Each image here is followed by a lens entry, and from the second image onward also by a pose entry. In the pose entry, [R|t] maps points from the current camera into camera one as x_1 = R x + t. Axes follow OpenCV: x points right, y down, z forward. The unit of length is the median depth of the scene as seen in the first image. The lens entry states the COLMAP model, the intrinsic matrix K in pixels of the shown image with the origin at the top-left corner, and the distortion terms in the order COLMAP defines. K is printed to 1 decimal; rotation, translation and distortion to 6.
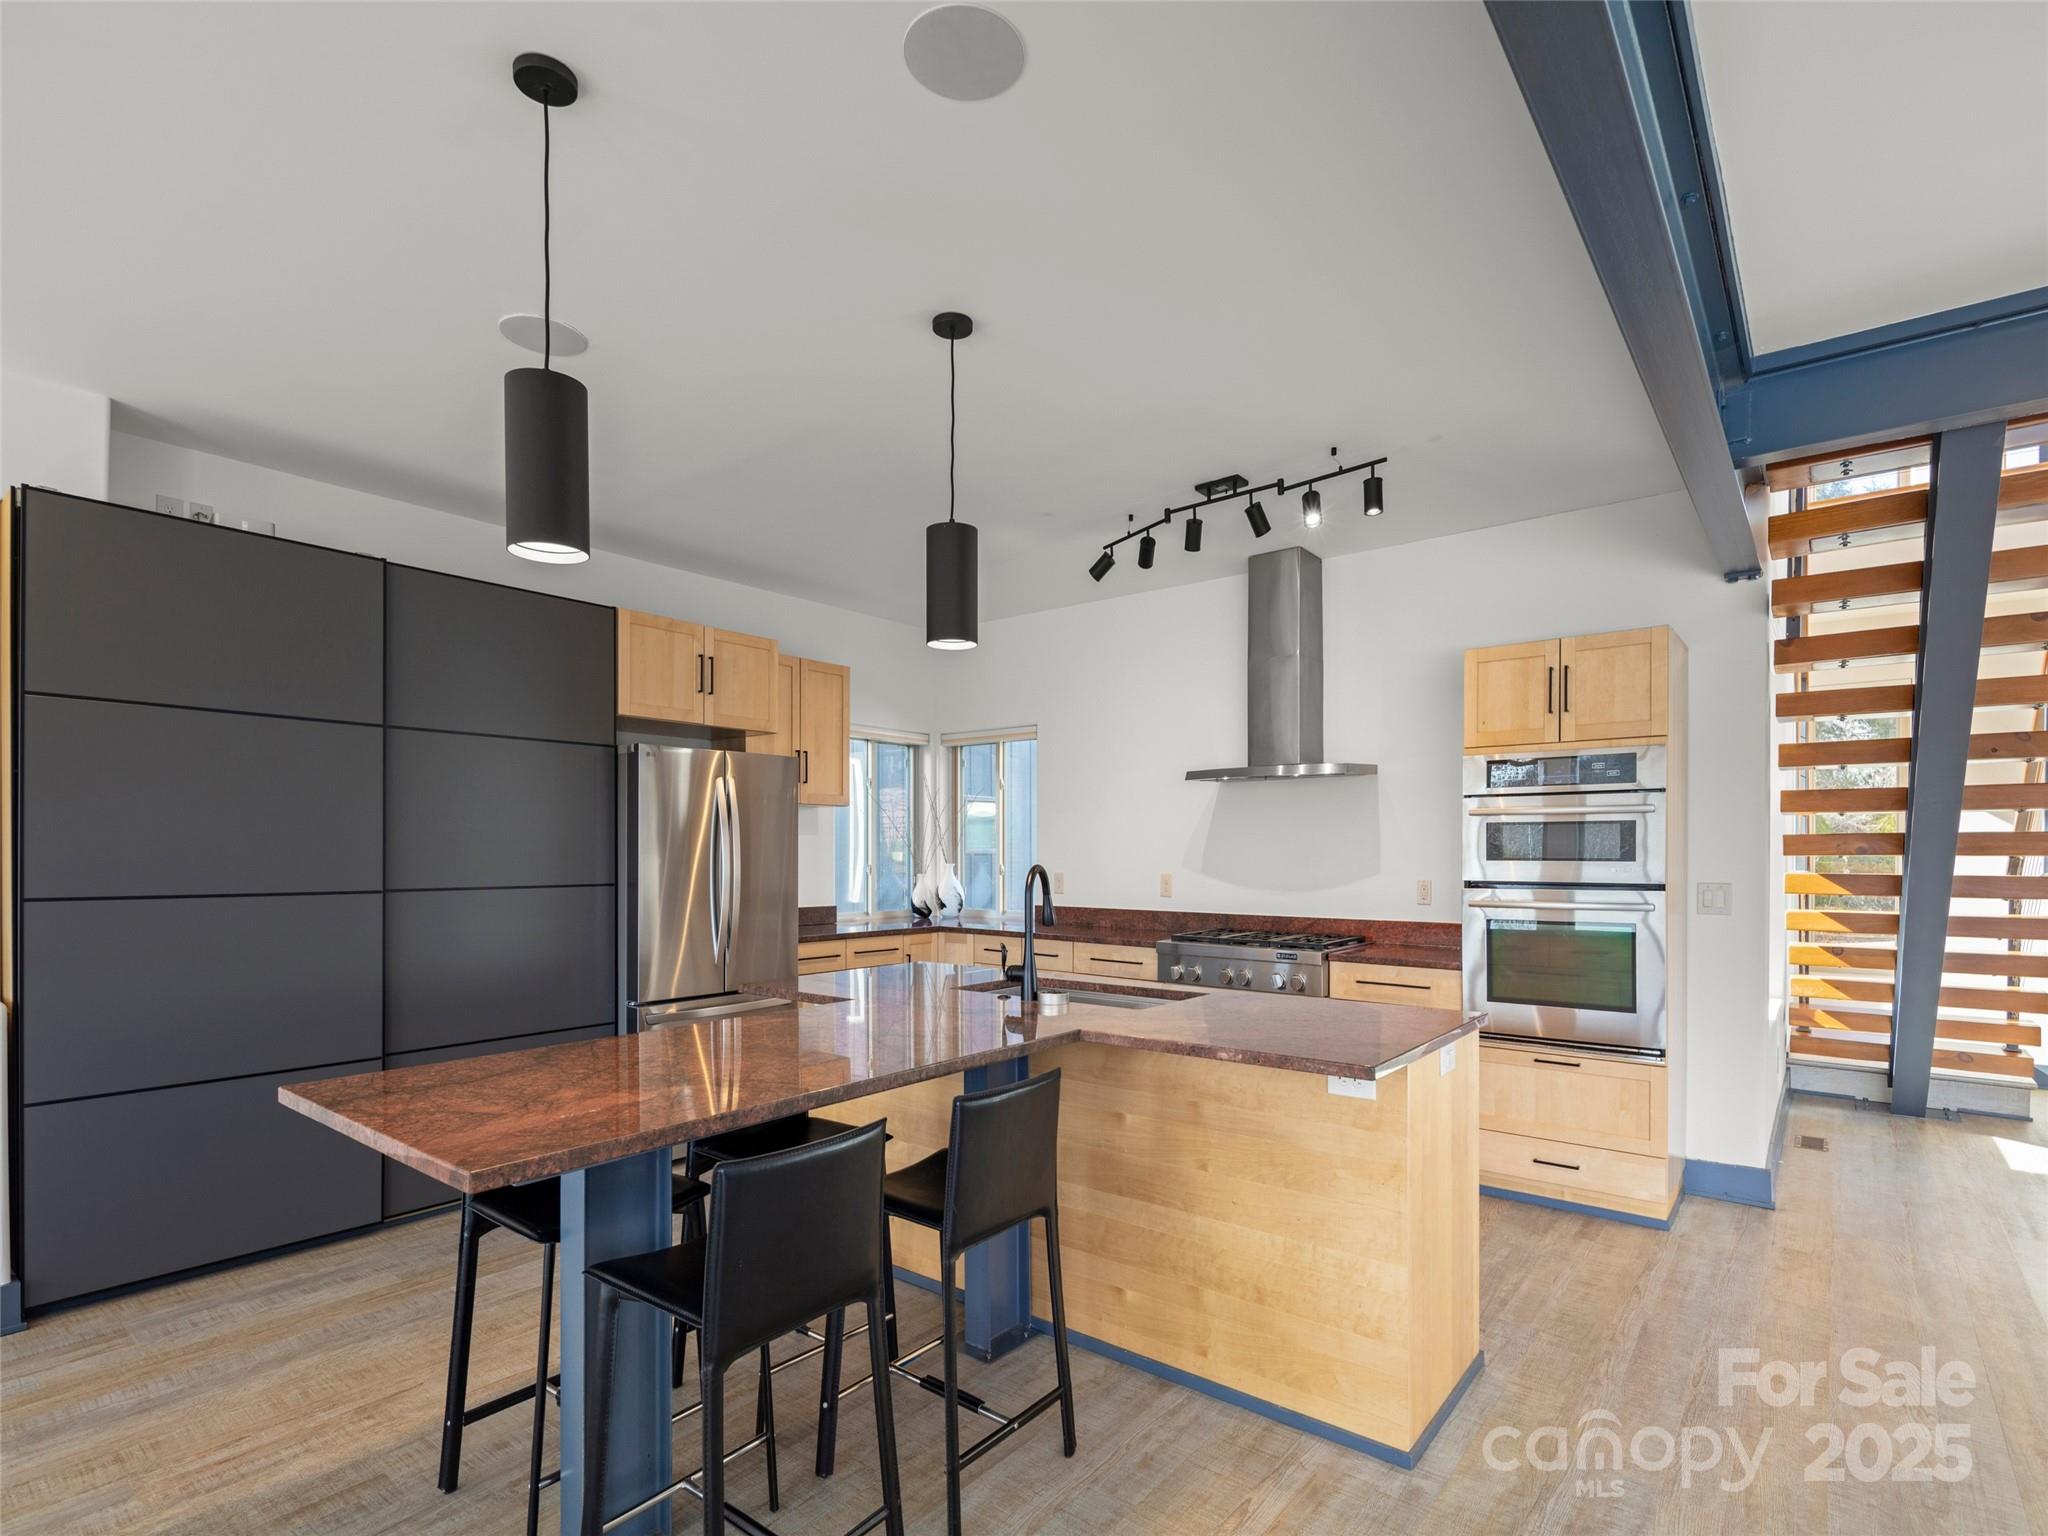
lens RADIAL K [[1003.1, 0, 1037.6], [0, 1003.1, 860.0], [0, 0, 1]] dist [0.004055, -0.003352]
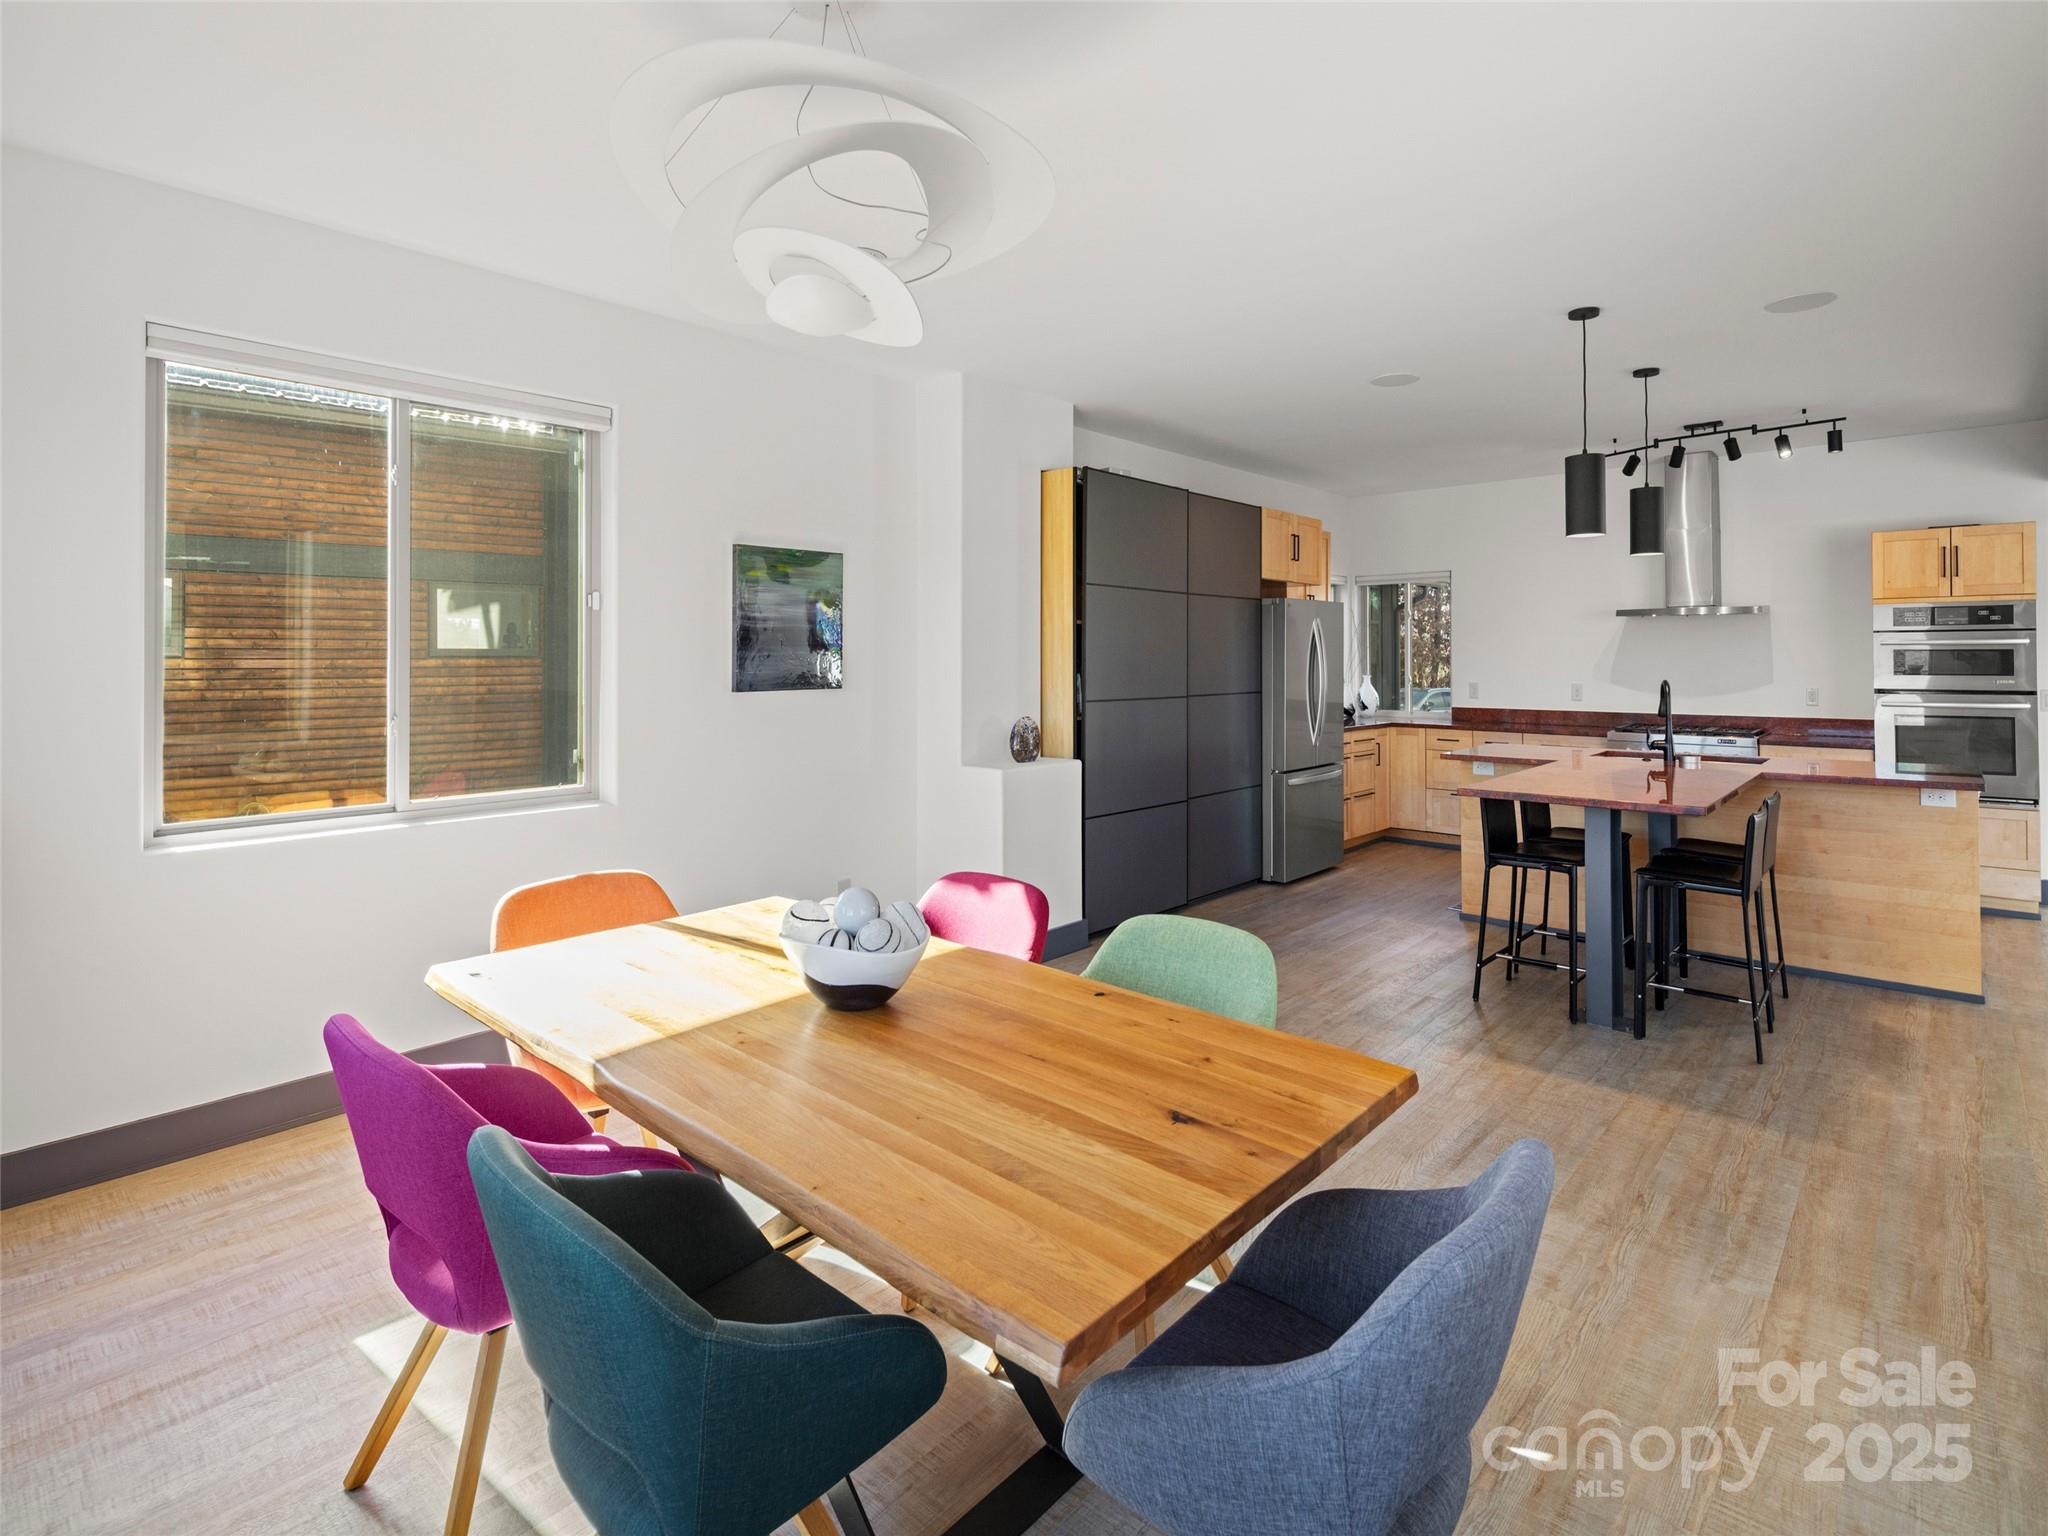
lens RADIAL K [[1003.1, 0, 1038.1], [0, 1003.1, 650.5], [0, 0, 1]] dist [0.004055, -0.003352]
pose [[0.998103, -0.003706, -0.061452, -0.695294], [0.002735, 0.999870, -0.015890, -0.015078], [0.061503, 0.015692, 0.997984, -0.538680]]
